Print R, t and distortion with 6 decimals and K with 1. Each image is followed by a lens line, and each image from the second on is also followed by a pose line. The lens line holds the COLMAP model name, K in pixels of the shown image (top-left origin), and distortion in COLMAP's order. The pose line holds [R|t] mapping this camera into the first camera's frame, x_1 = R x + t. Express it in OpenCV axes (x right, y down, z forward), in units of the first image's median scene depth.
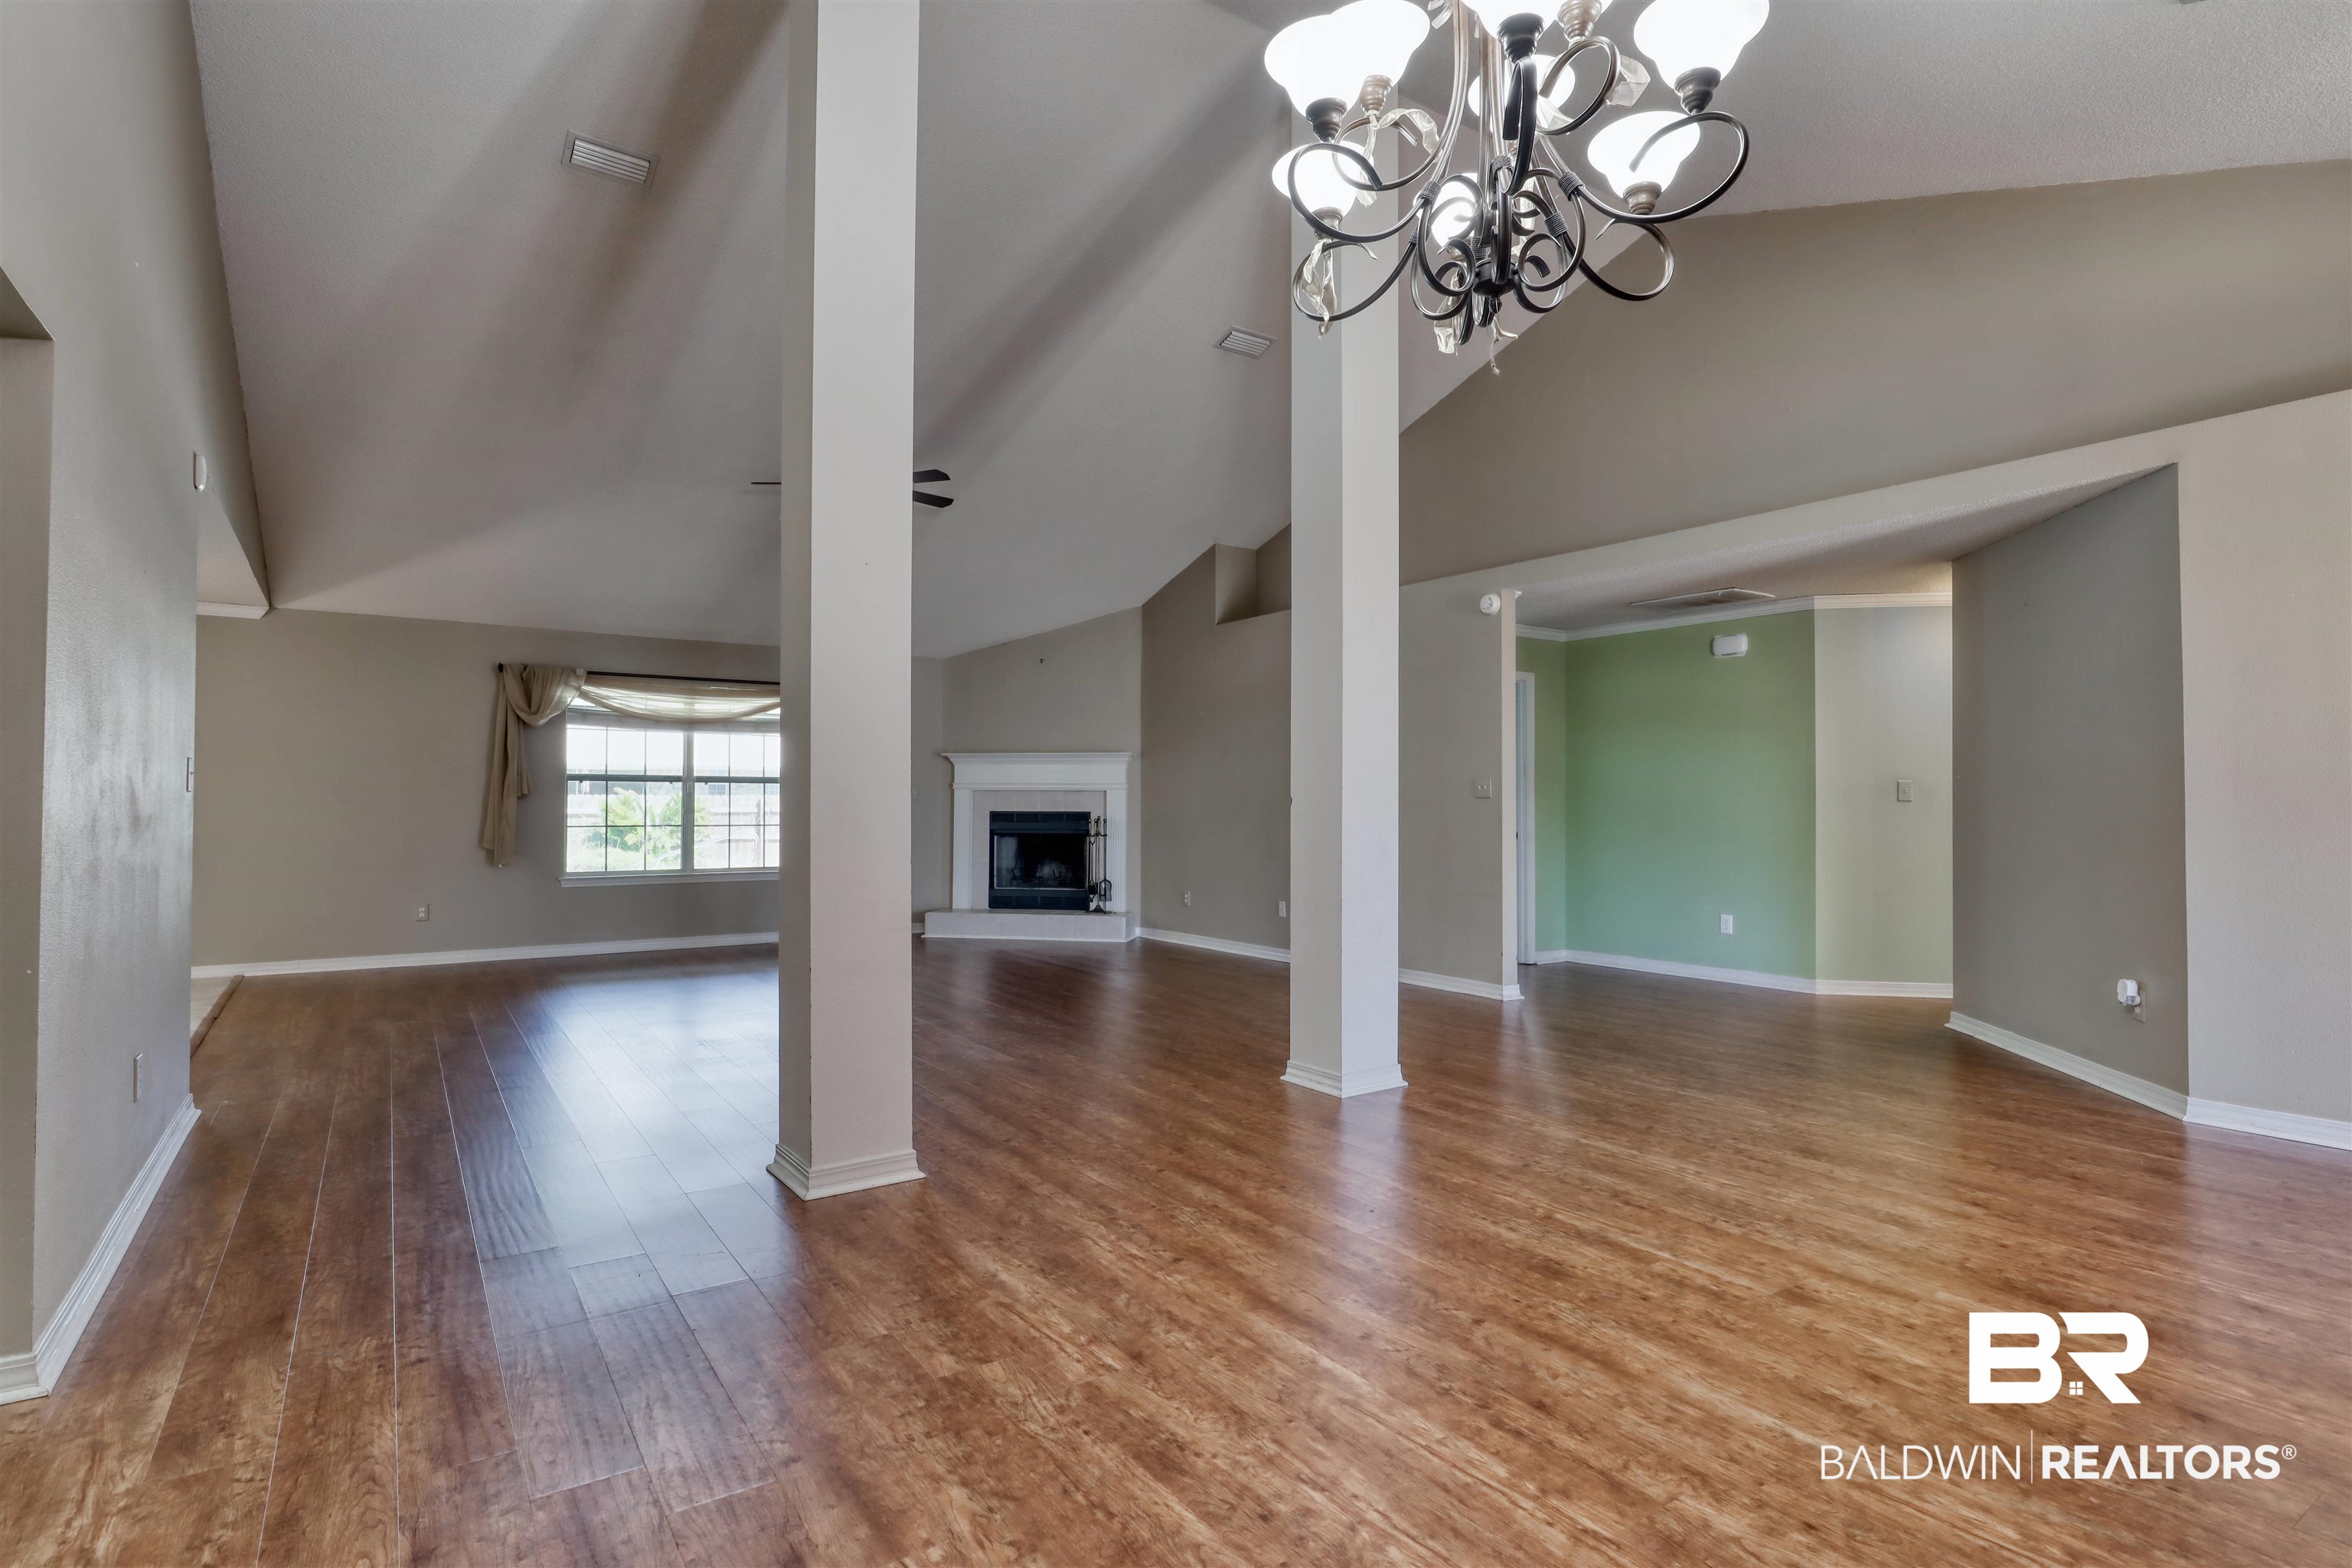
lens RADIAL K [[1155.5, 0, 1169.2], [0, 1155.5, 791.0], [0, 0, 1]] dist [0.000487, 0.000872]
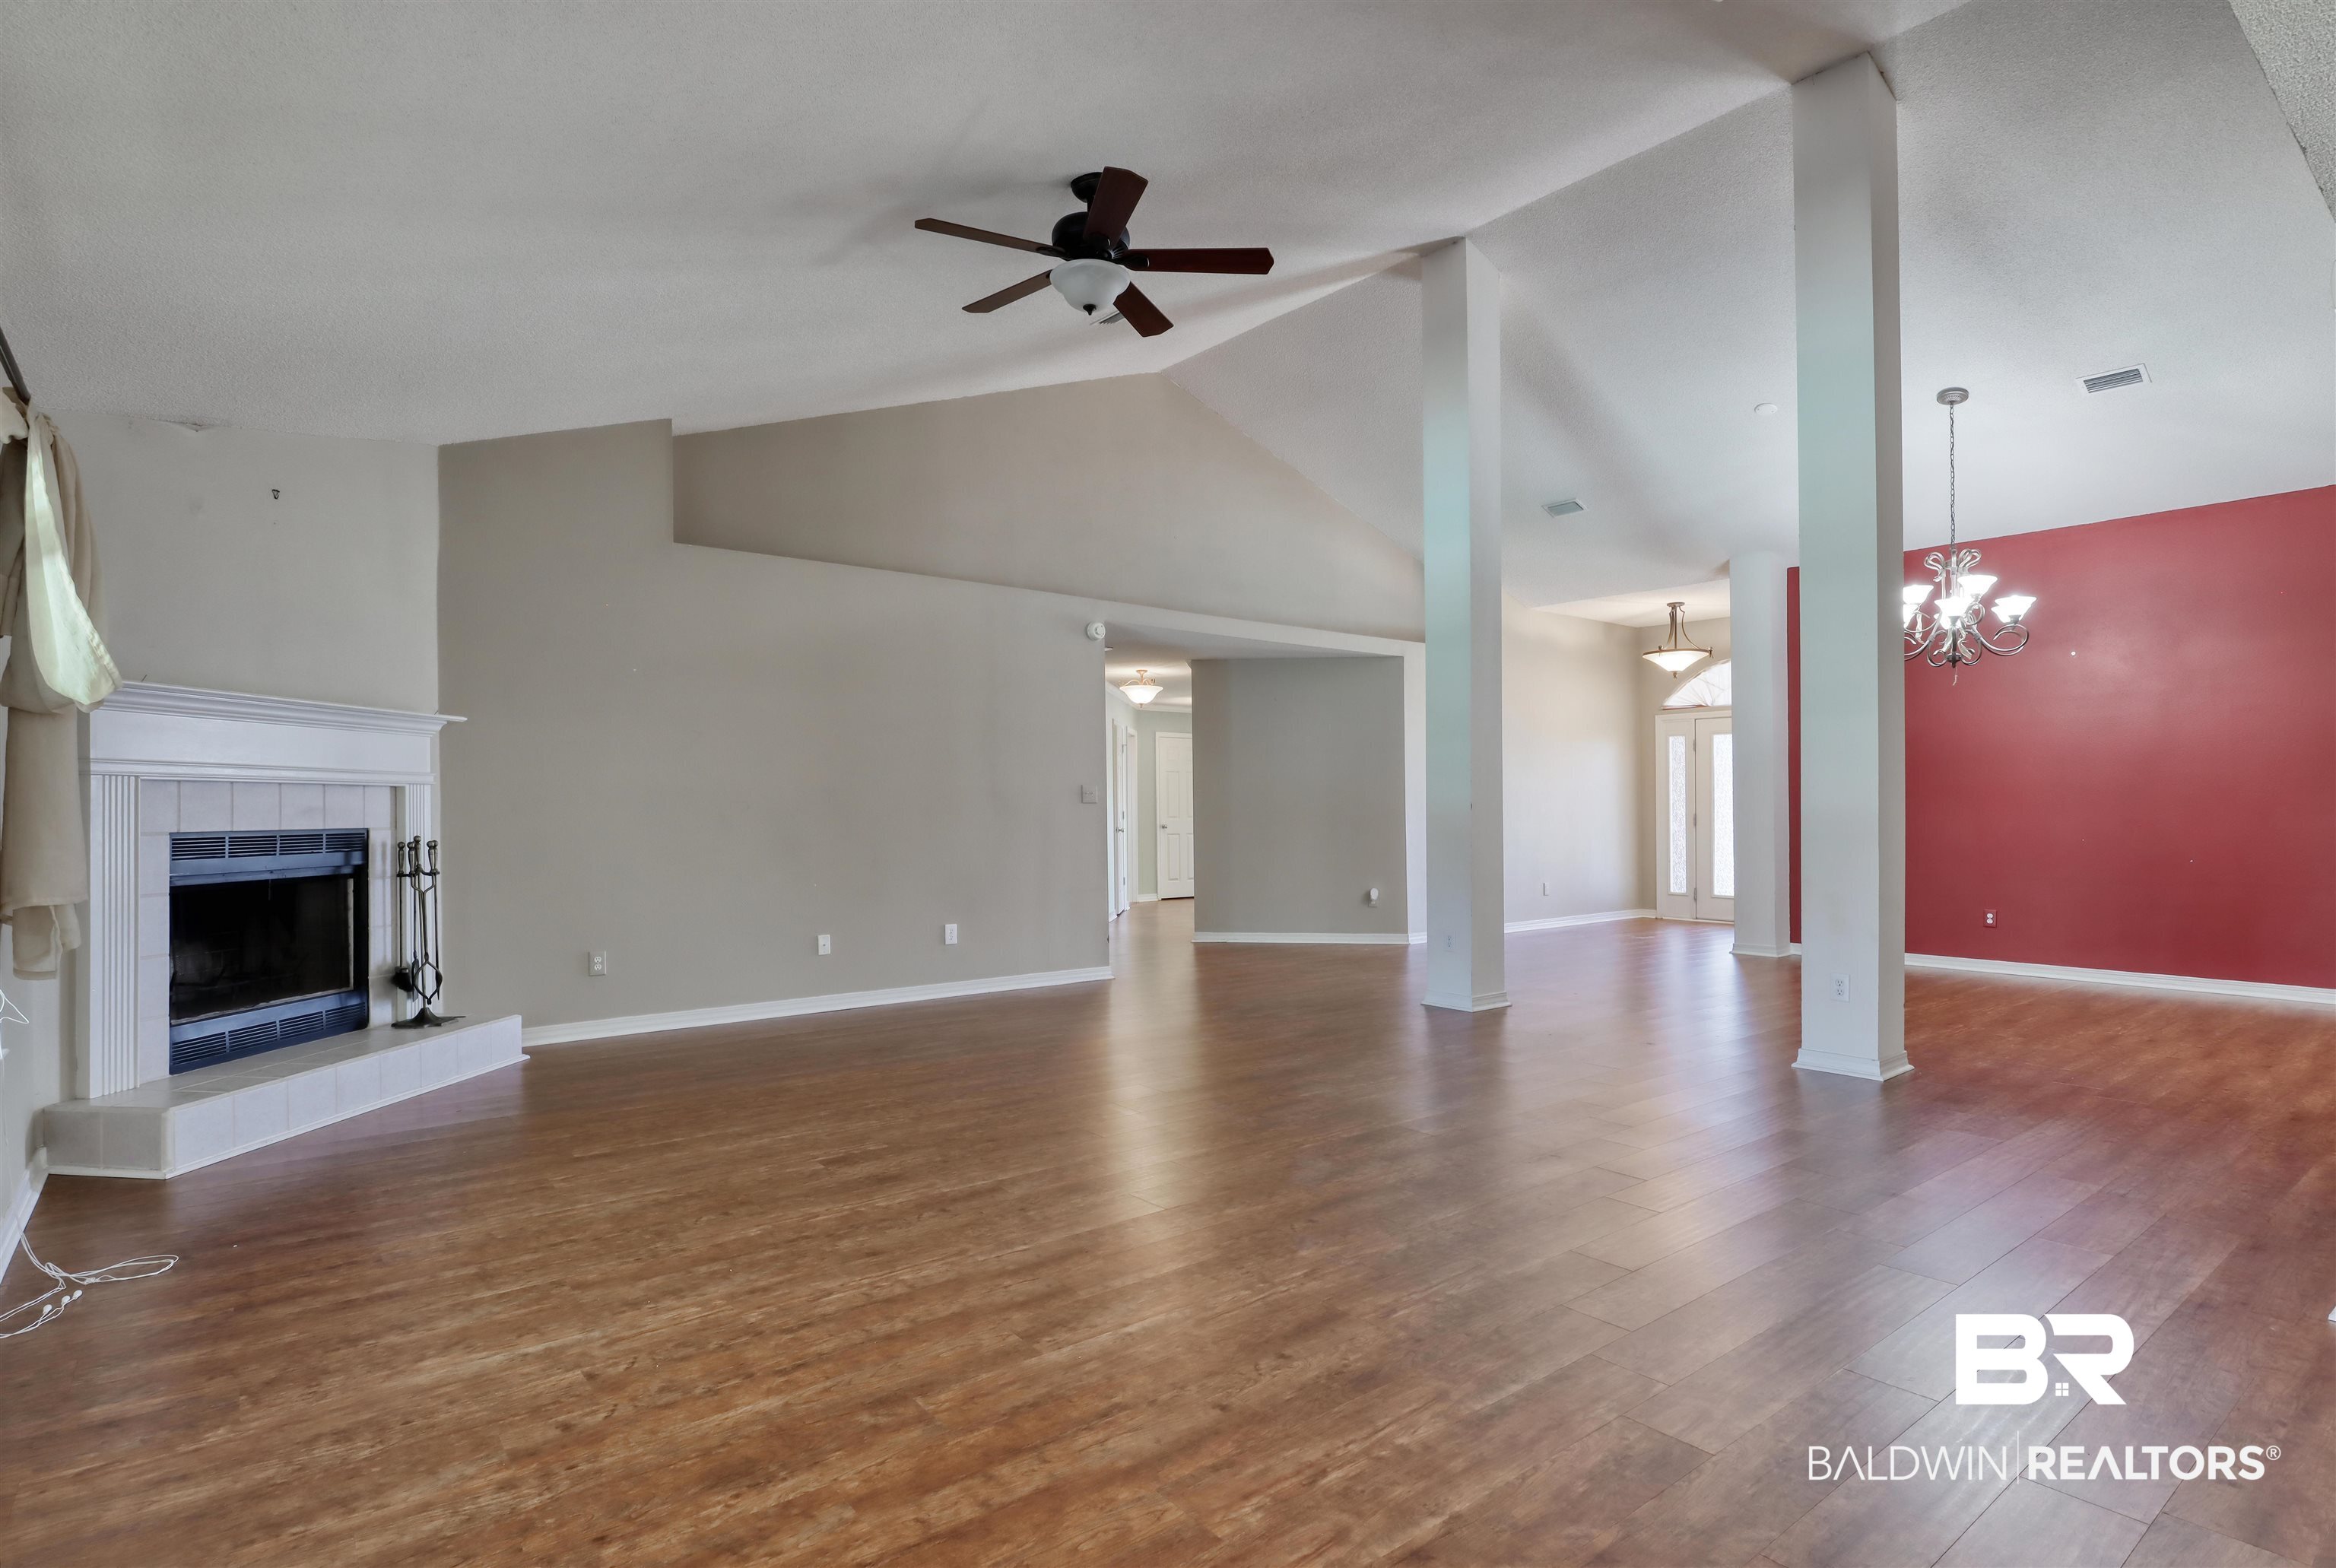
lens RADIAL K [[1170.1, 0, 1179.6], [0, 1170.1, 813.0], [0, 0, 1]] dist [-0.001651, 0.002351]
pose [[-0.083527, -0.006857, 0.996482, -0.683216], [-0.010530, 0.999927, 0.005998, 0.006188], [-0.996450, -0.009992, -0.083593, 0.814621]]
